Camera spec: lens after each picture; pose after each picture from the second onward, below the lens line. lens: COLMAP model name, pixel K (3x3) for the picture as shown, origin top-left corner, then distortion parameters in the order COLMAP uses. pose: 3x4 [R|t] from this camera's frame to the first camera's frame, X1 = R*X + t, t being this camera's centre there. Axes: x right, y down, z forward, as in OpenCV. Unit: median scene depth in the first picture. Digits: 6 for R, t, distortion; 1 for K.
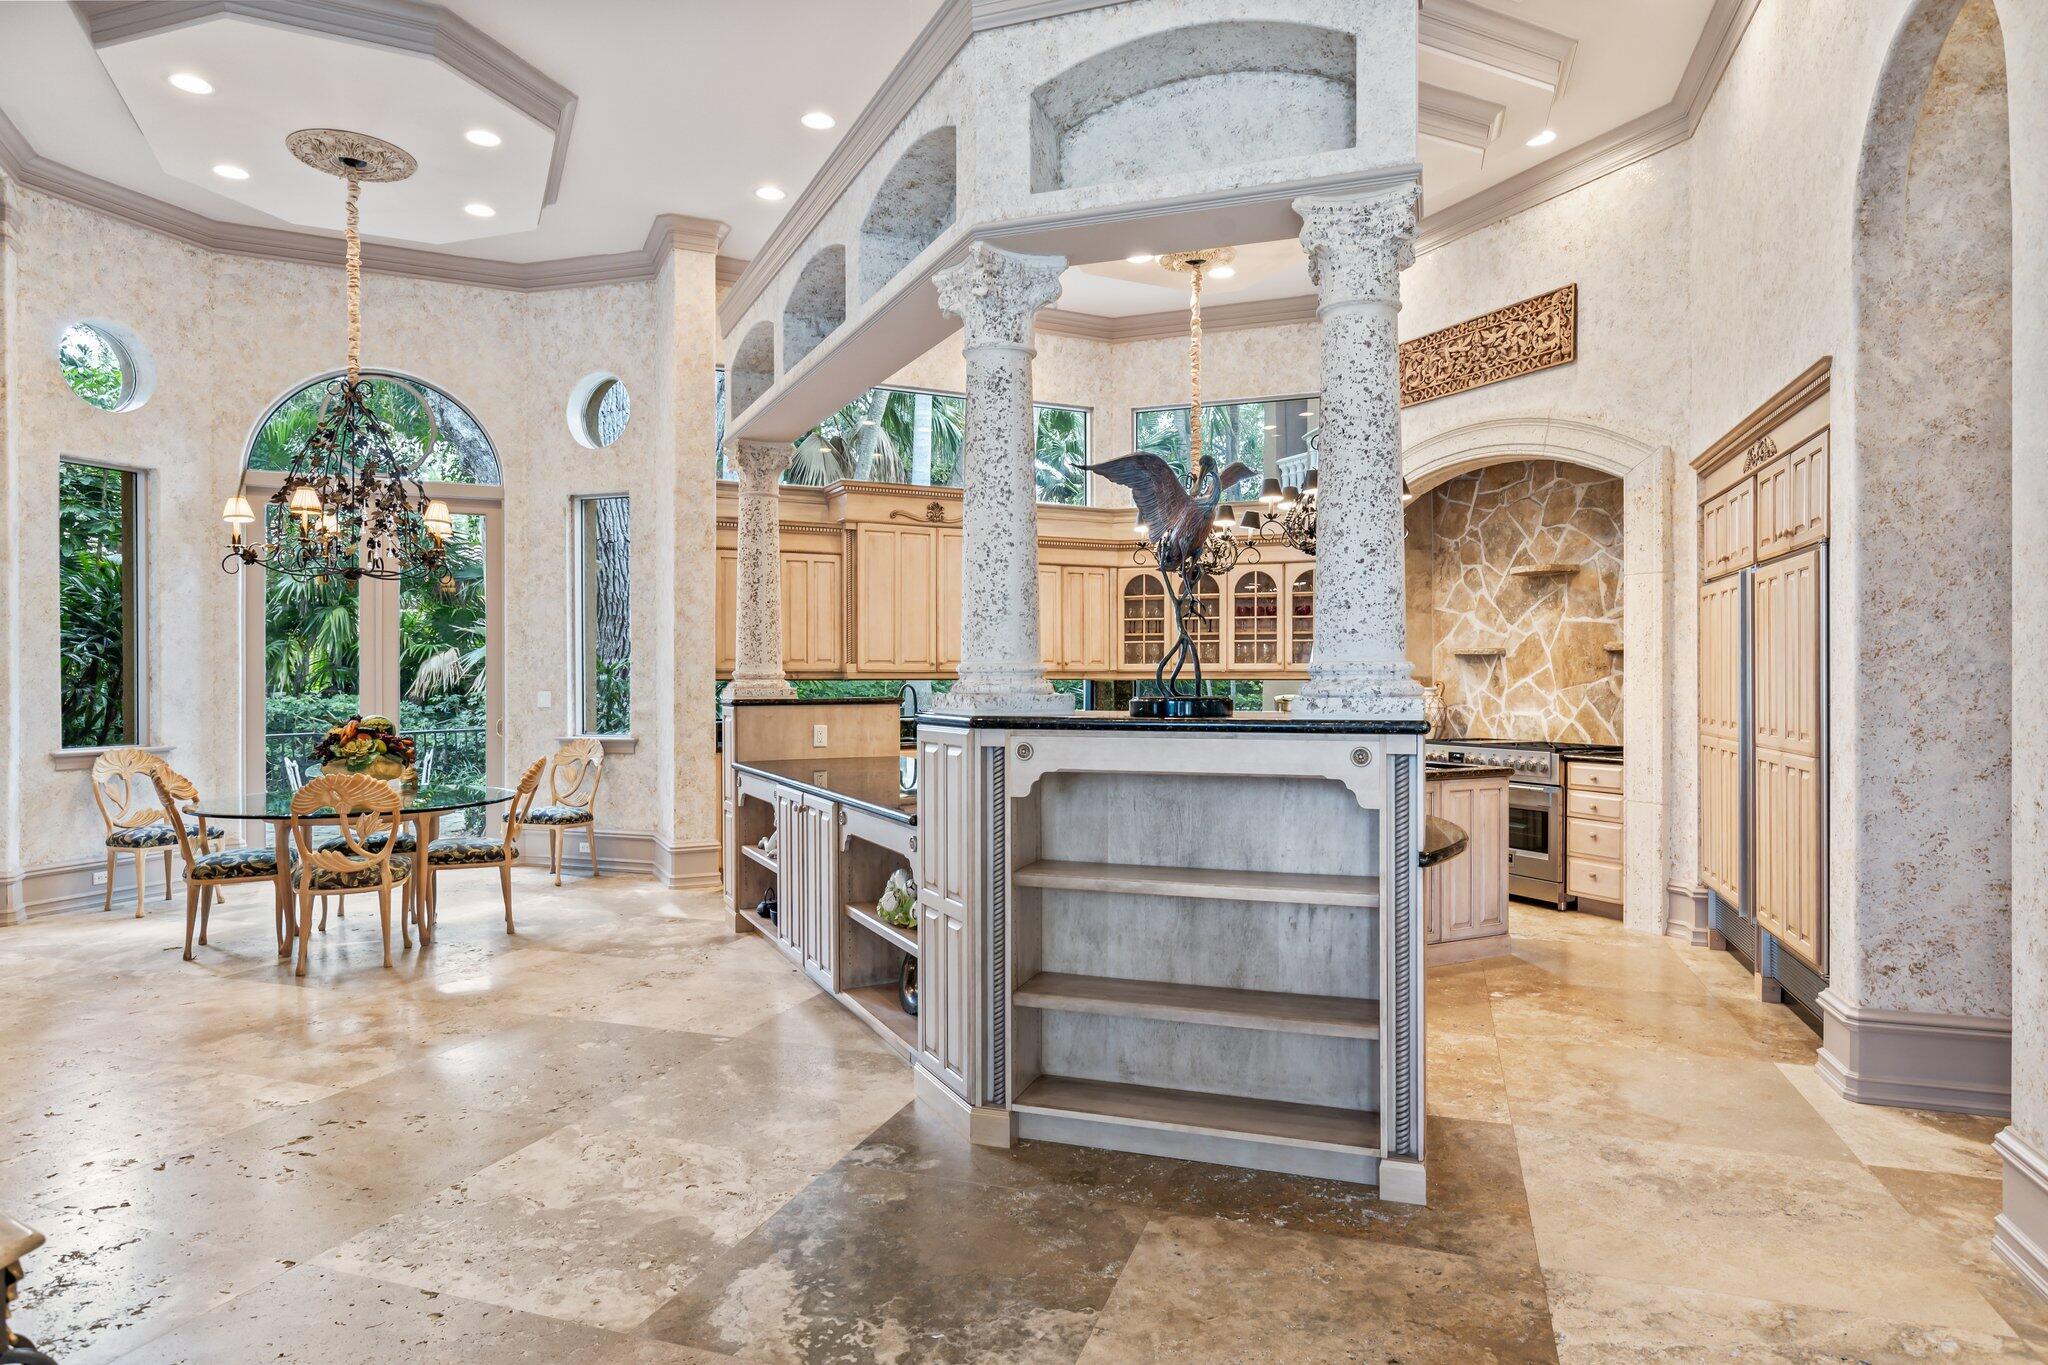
lens RADIAL K [[1171.9, 0, 1016.5], [0, 1171.9, 677.0], [0, 0, 1]] dist [-0.001034, -0.000135]
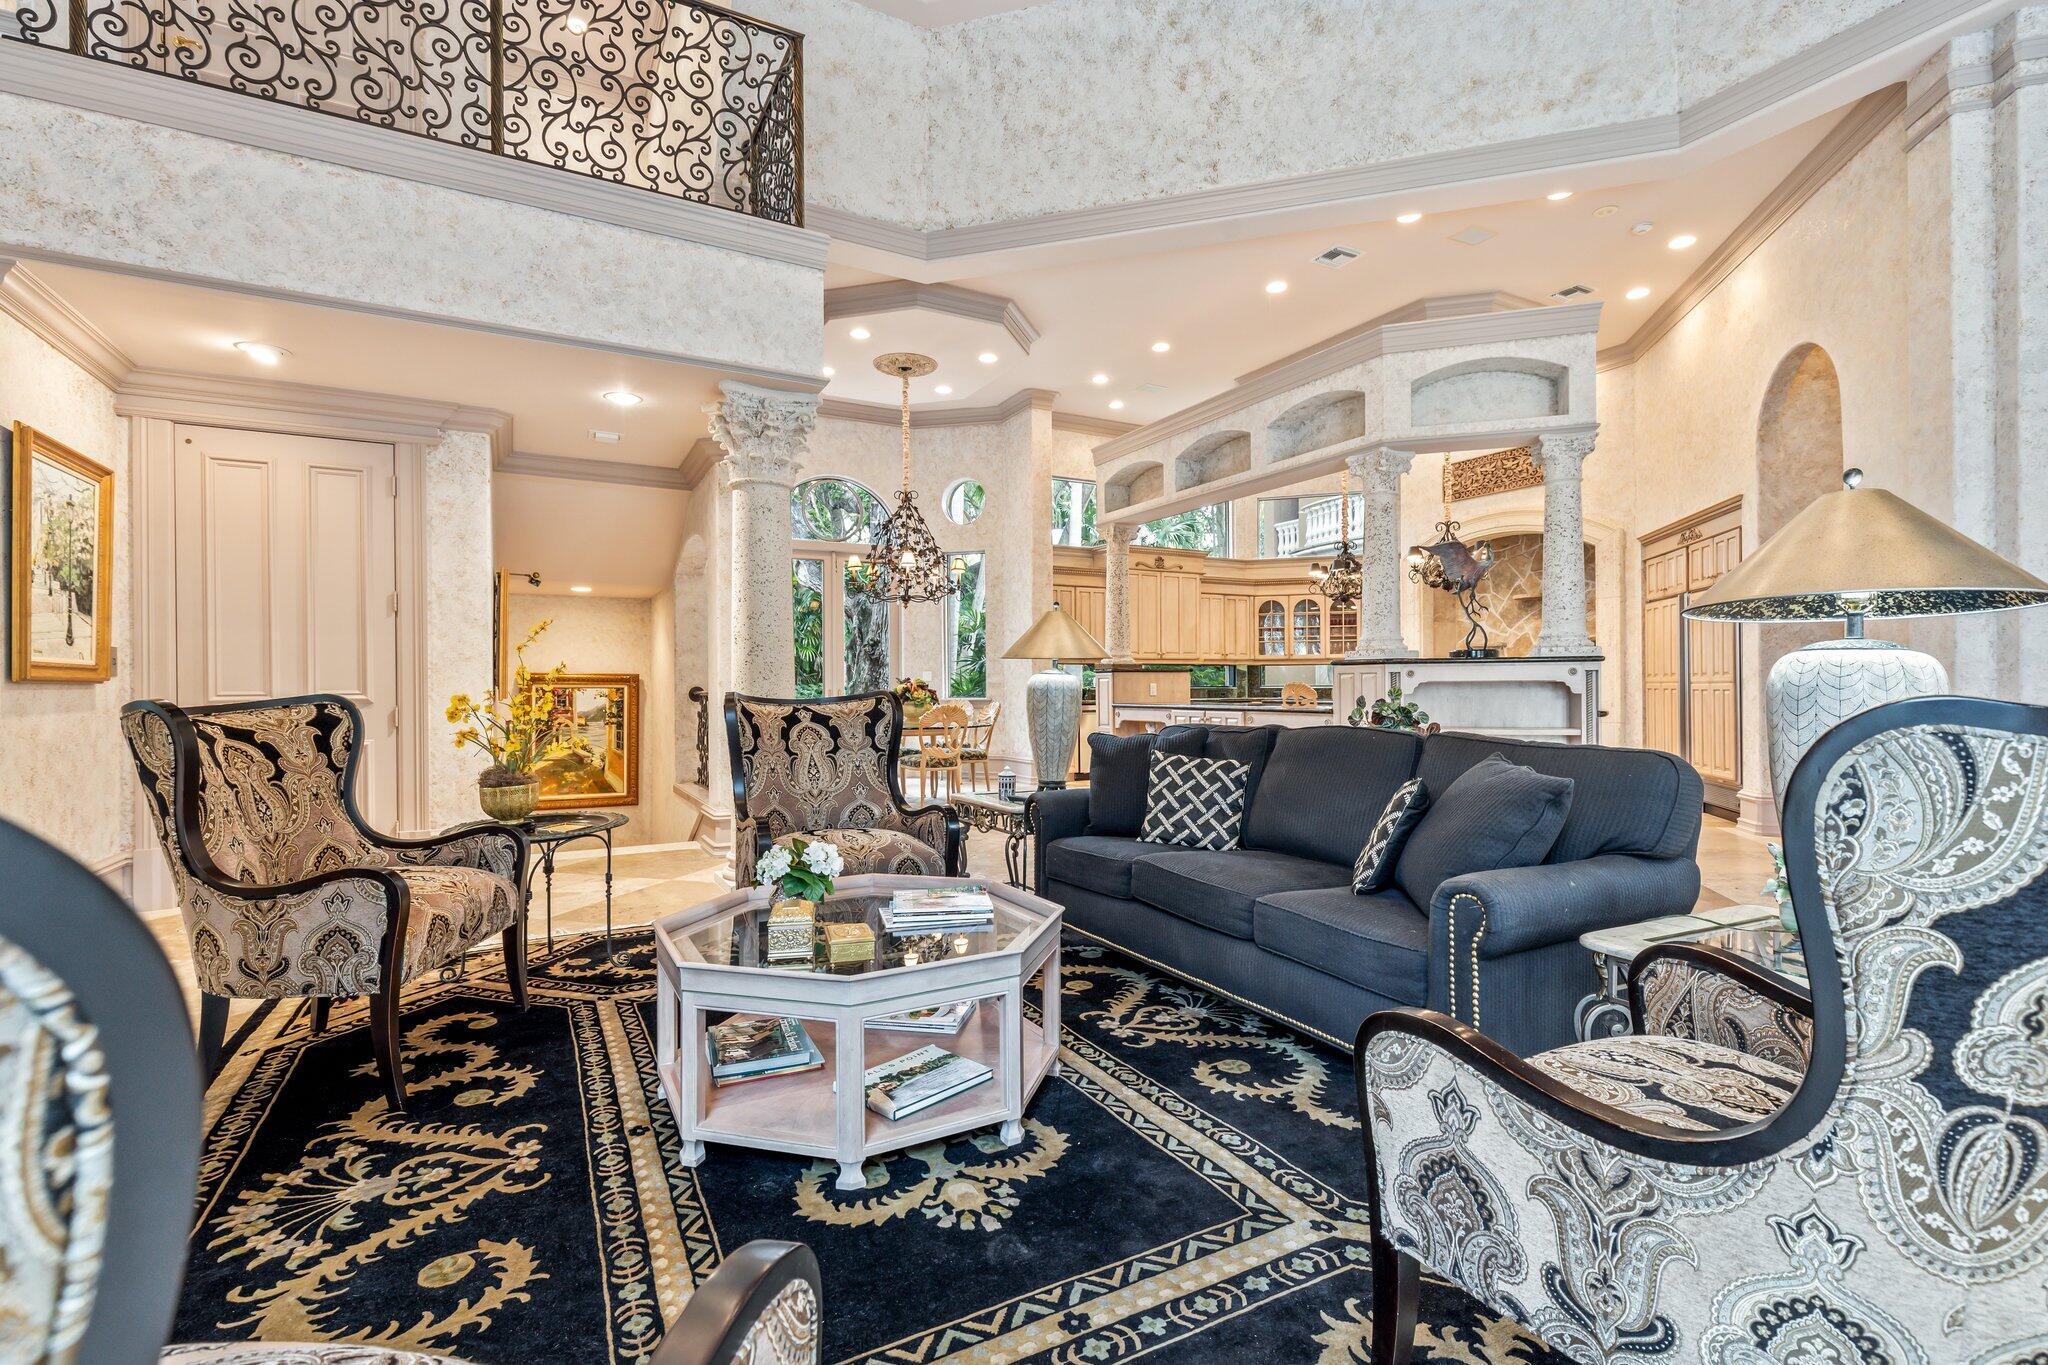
lens RADIAL K [[922.3, 0, 1017.1], [0, 922.3, 681.3], [0, 0, 1]] dist [0.002613, -0.000392]
pose [[0.999197, -0.003906, 0.039882, -0.367635], [0.004112, 0.999979, -0.005096, 0.037829], [-0.039861, 0.005256, 0.999191, -0.333383]]
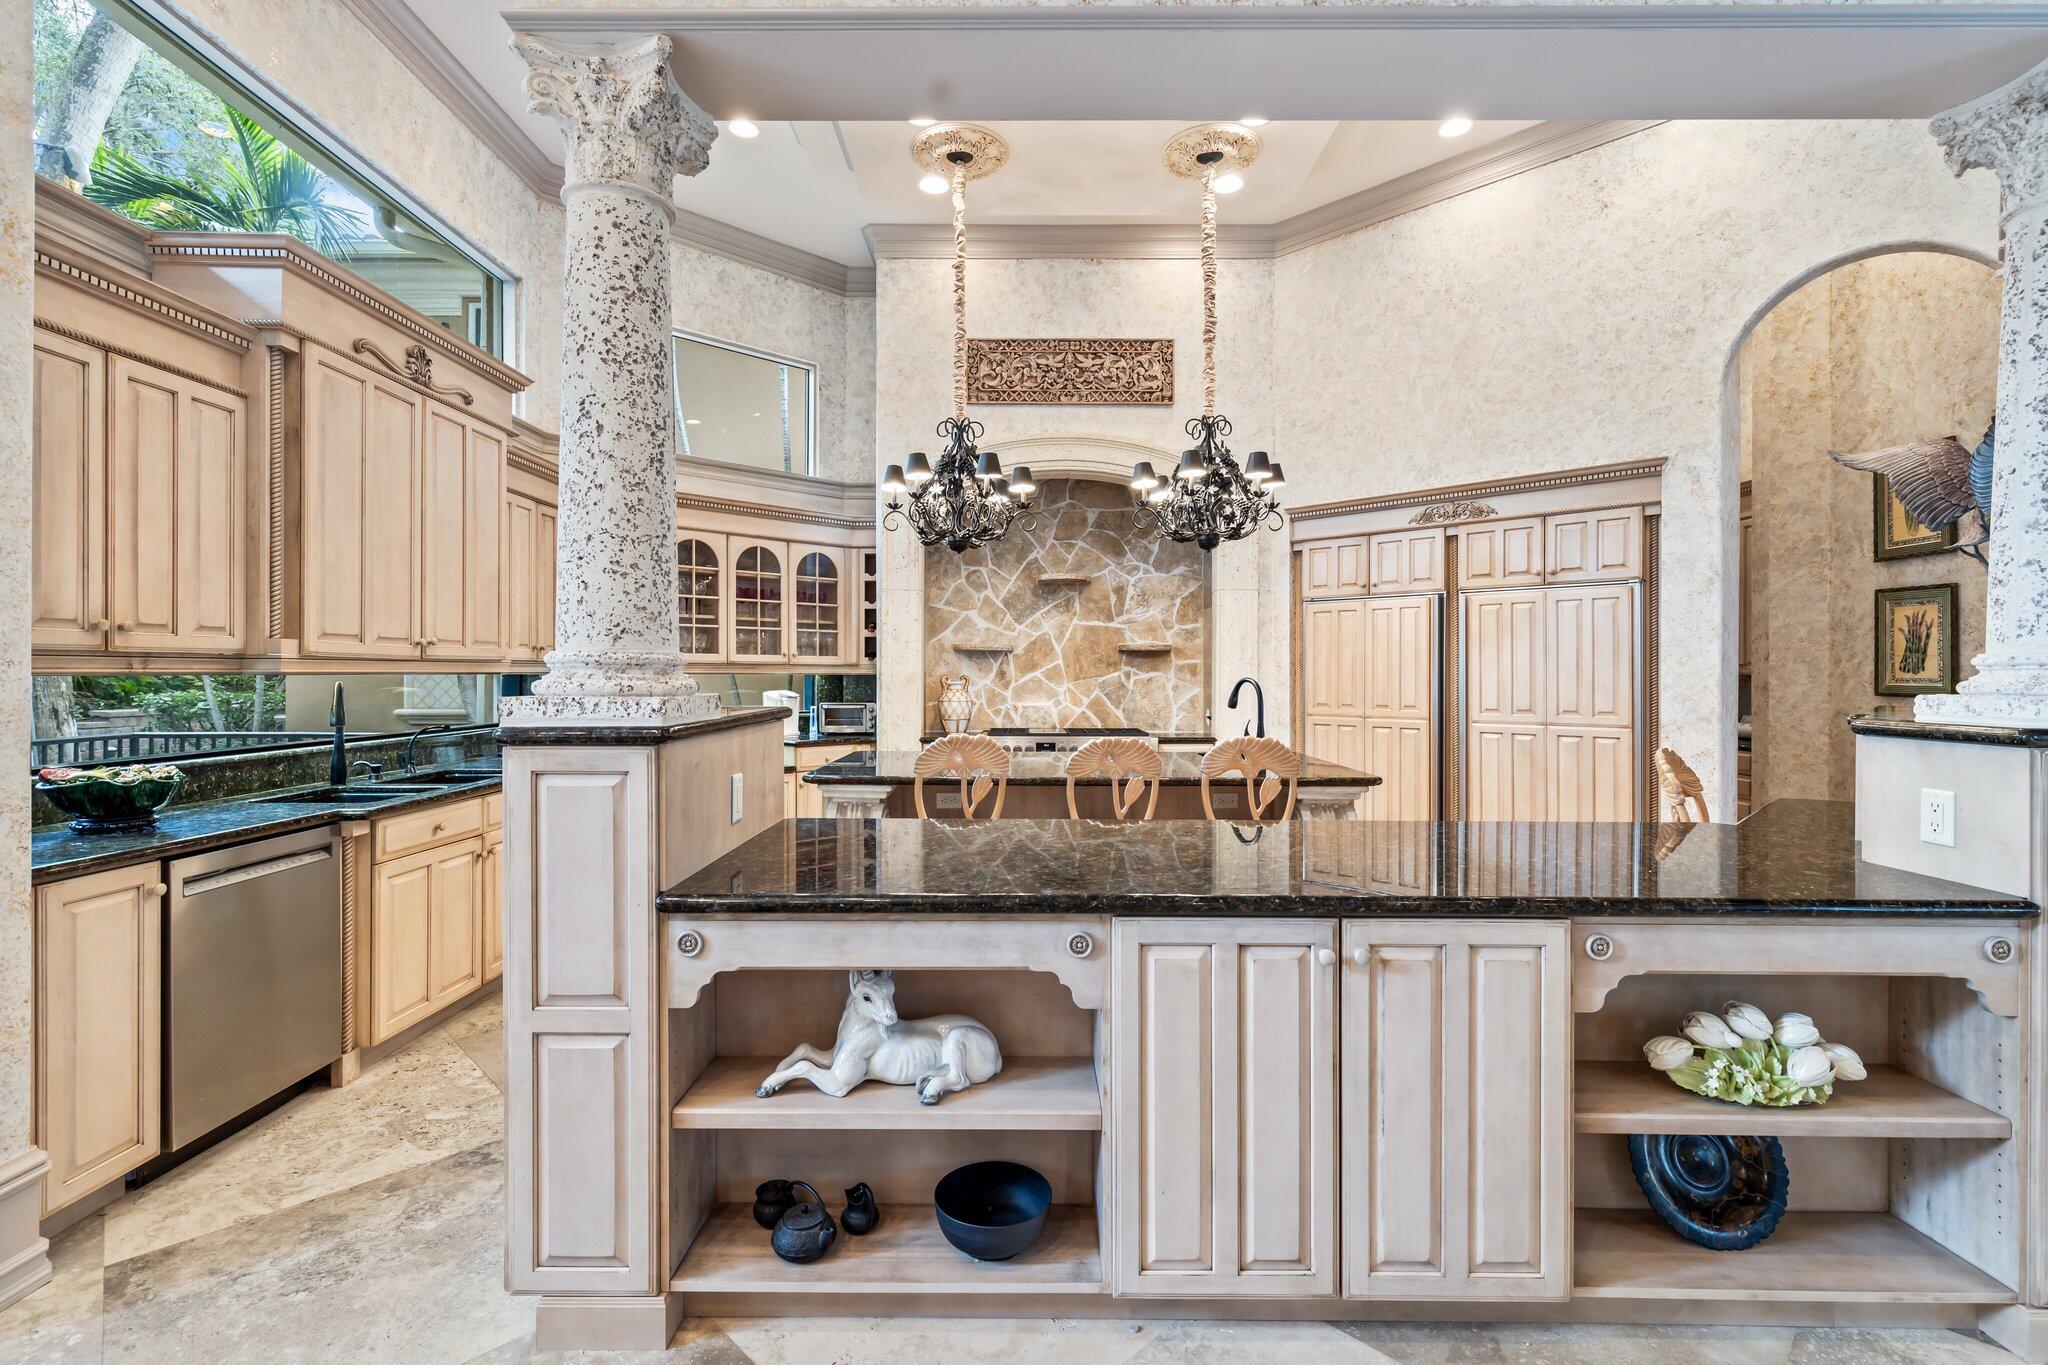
lens RADIAL K [[922.3, 0, 1020.4], [0, 922.3, 680.3], [0, 0, 1]] dist [0.002613, -0.000392]
pose [[0.440836, -0.005584, 0.897570, -0.377780], [-0.002727, 0.999968, 0.007560, 0.001657], [-0.897583, -0.005780, 0.440807, 0.637517]]
